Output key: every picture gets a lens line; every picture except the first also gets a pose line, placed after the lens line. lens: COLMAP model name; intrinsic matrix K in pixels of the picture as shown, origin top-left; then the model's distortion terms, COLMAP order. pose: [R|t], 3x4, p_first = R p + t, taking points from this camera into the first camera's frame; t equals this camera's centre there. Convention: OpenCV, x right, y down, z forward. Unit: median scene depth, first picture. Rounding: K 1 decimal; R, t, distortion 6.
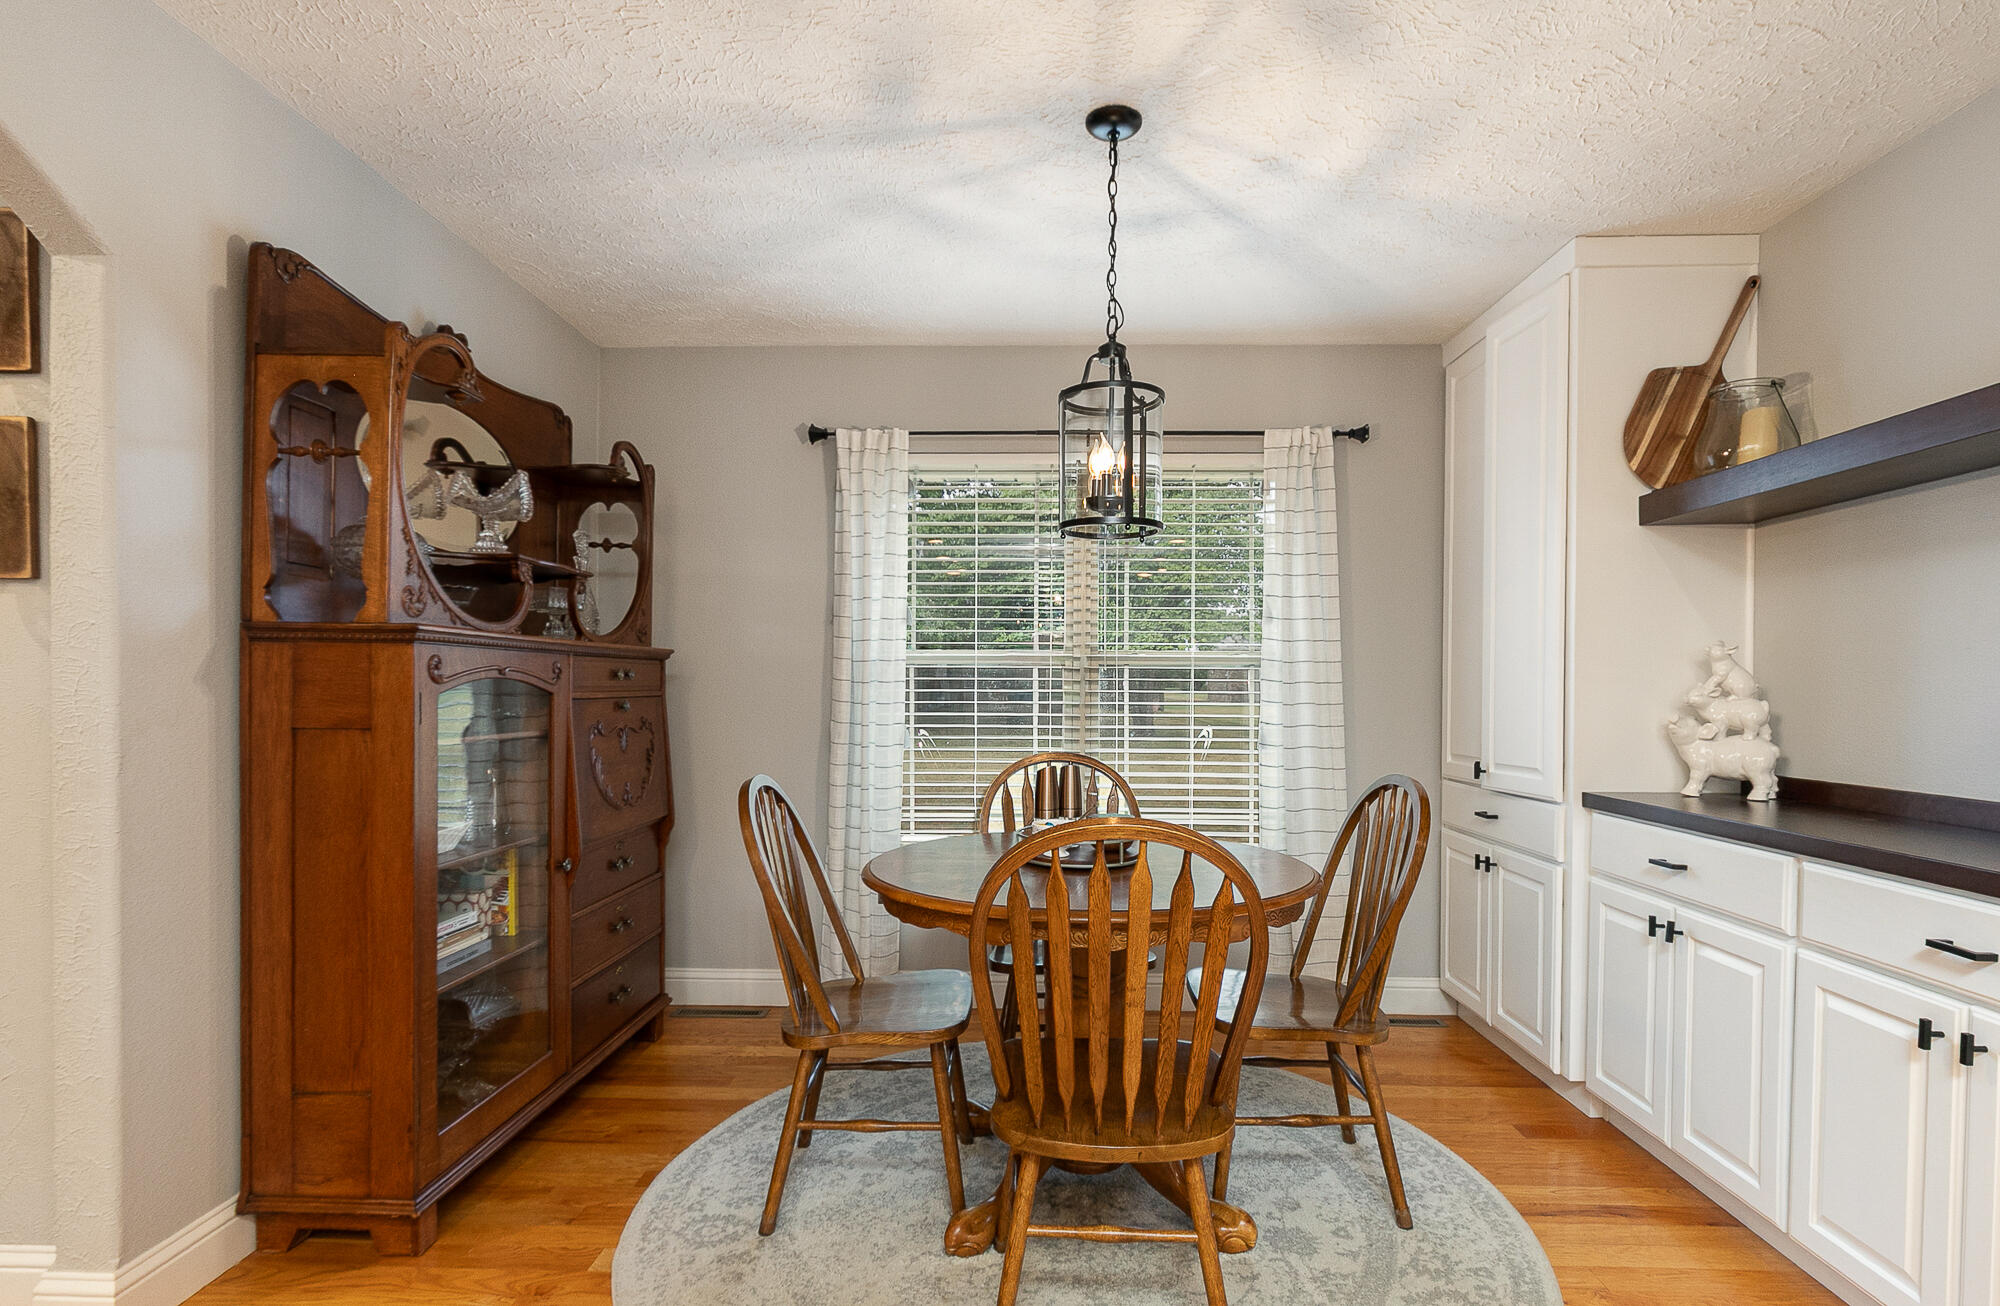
lens RADIAL K [[948.1, 0, 1000.7], [0, 948.1, 701.0], [0, 0, 1]] dist [0.021956, 0.000031]
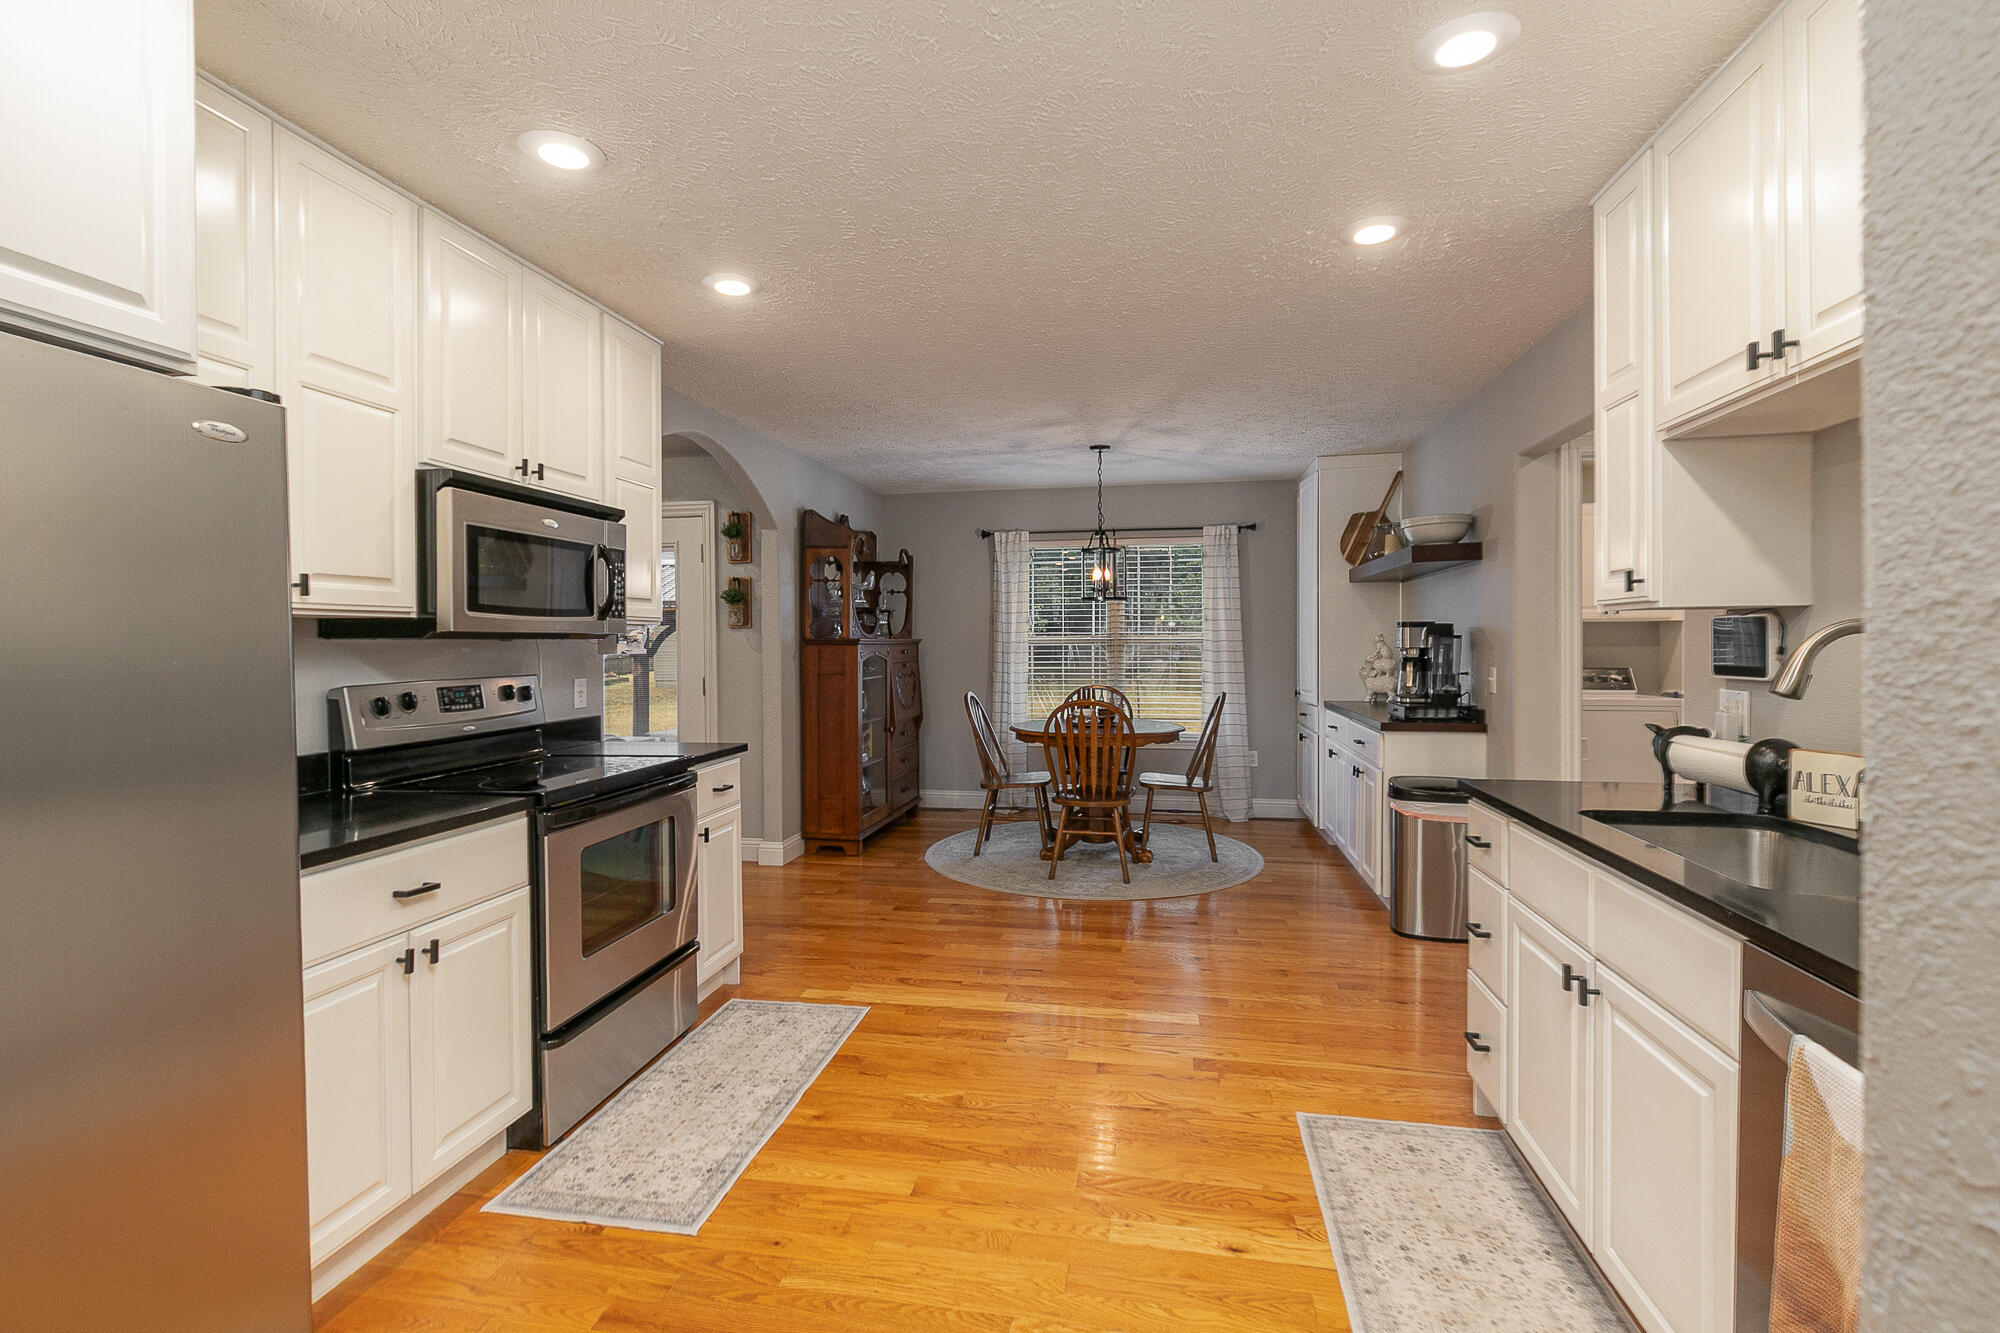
lens RADIAL K [[918.4, 0, 1007.9], [0, 918.4, 670.2], [0, 0, 1]] dist [-0.003293, -0.000830]
pose [[0.990005, -0.005659, -0.140916, 0.171560], [0.008207, 0.999813, 0.017501, -0.020718], [0.140791, -0.018482, 0.989867, -1.234056]]
